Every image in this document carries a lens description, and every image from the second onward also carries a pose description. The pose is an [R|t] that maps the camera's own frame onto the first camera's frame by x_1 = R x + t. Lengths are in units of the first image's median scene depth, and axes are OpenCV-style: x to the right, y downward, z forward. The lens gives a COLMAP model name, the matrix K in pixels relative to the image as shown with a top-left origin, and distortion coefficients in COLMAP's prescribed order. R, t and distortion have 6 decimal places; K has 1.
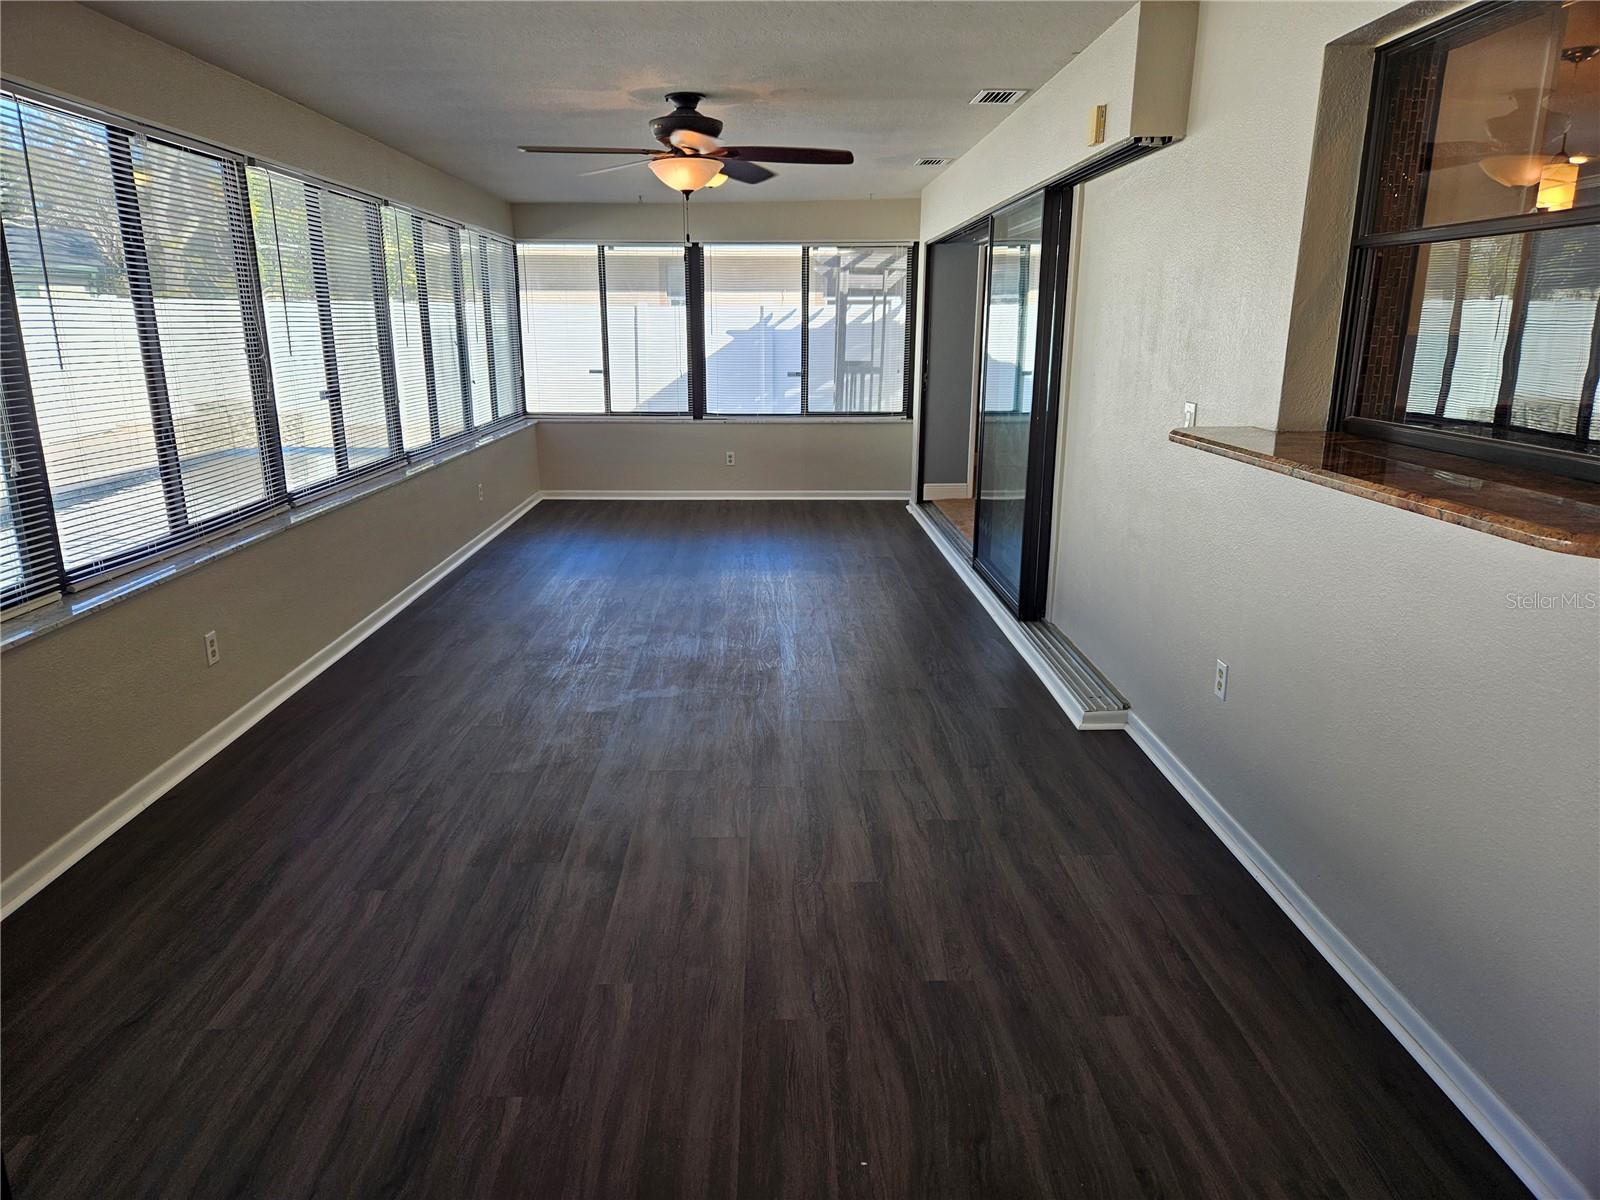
lens RADIAL K [[1066.1, 0, 795.5], [0, 1066.1, 602.4], [0, 0, 1]] dist [0.067727, -0.049013]
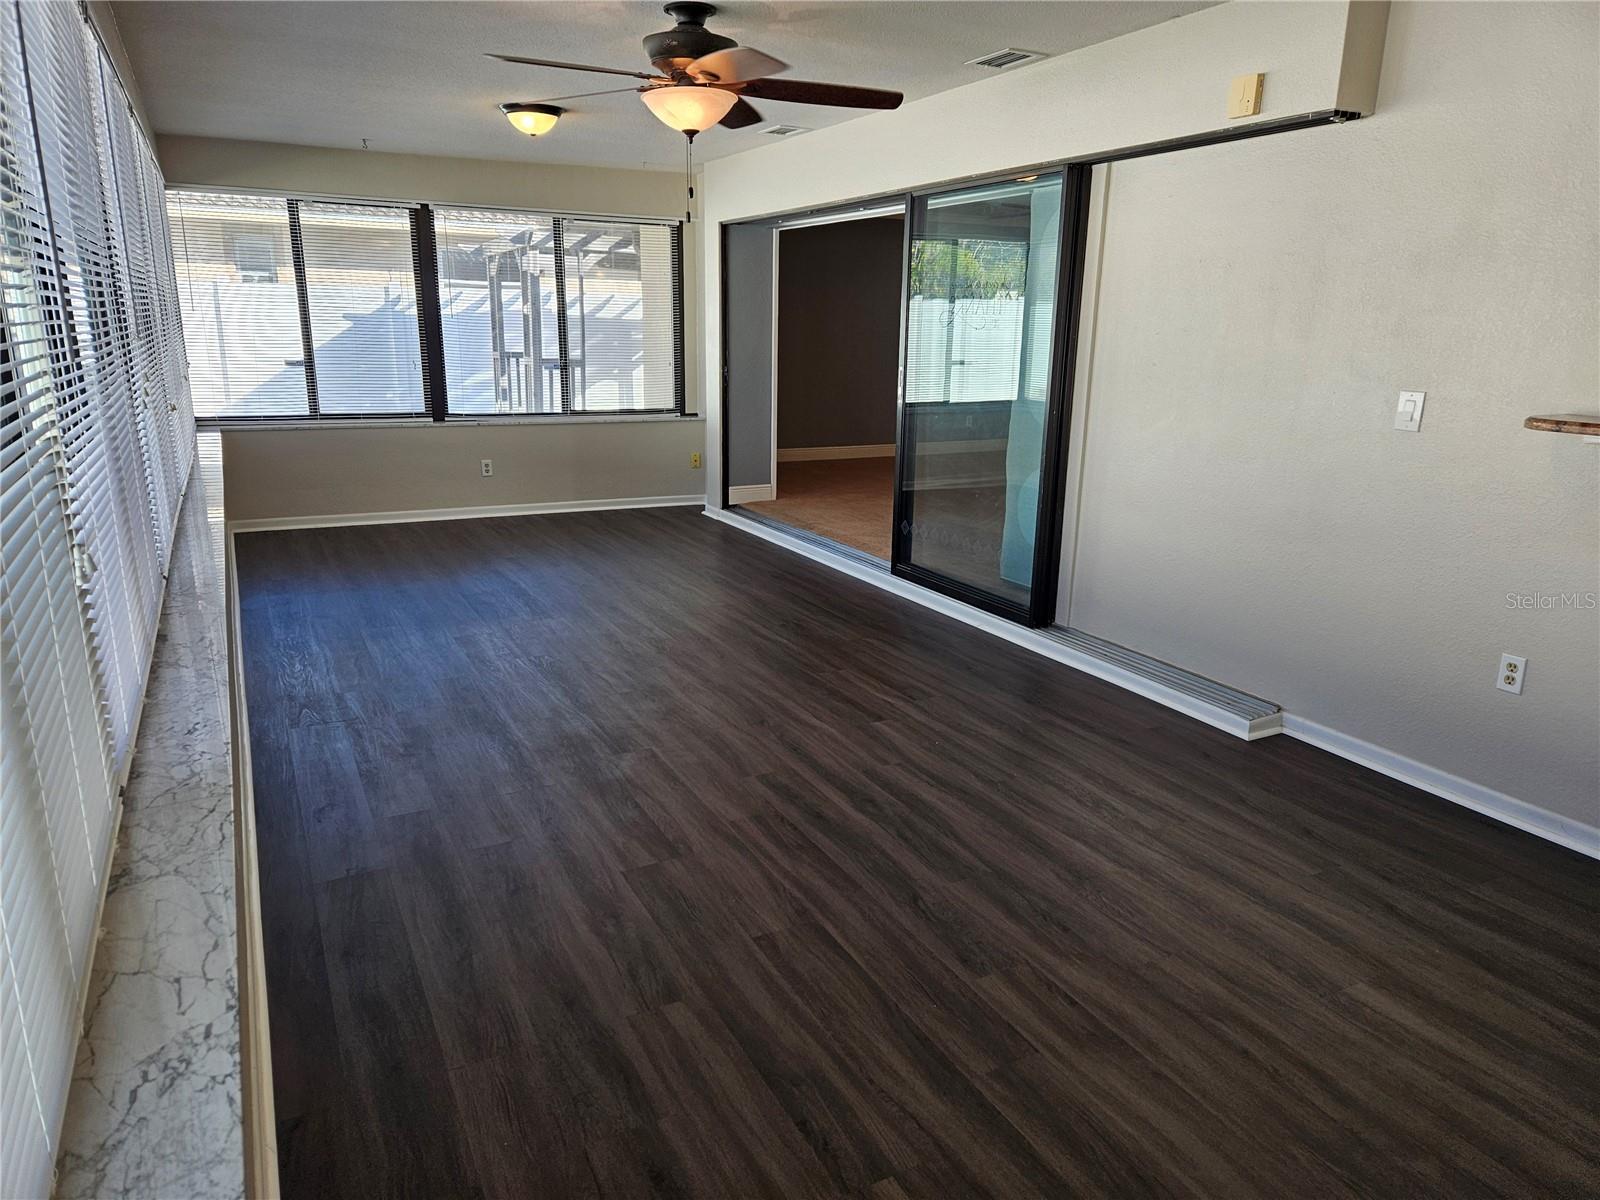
lens RADIAL K [[1066.1, 0, 794.5], [0, 1066.1, 594.5], [0, 0, 1]] dist [0.067727, -0.049013]
pose [[0.893988, -0.097727, 0.437303, -0.370819], [0.098354, 0.994924, 0.021274, -0.051076], [-0.437163, 0.023992, 0.899062, 0.244442]]
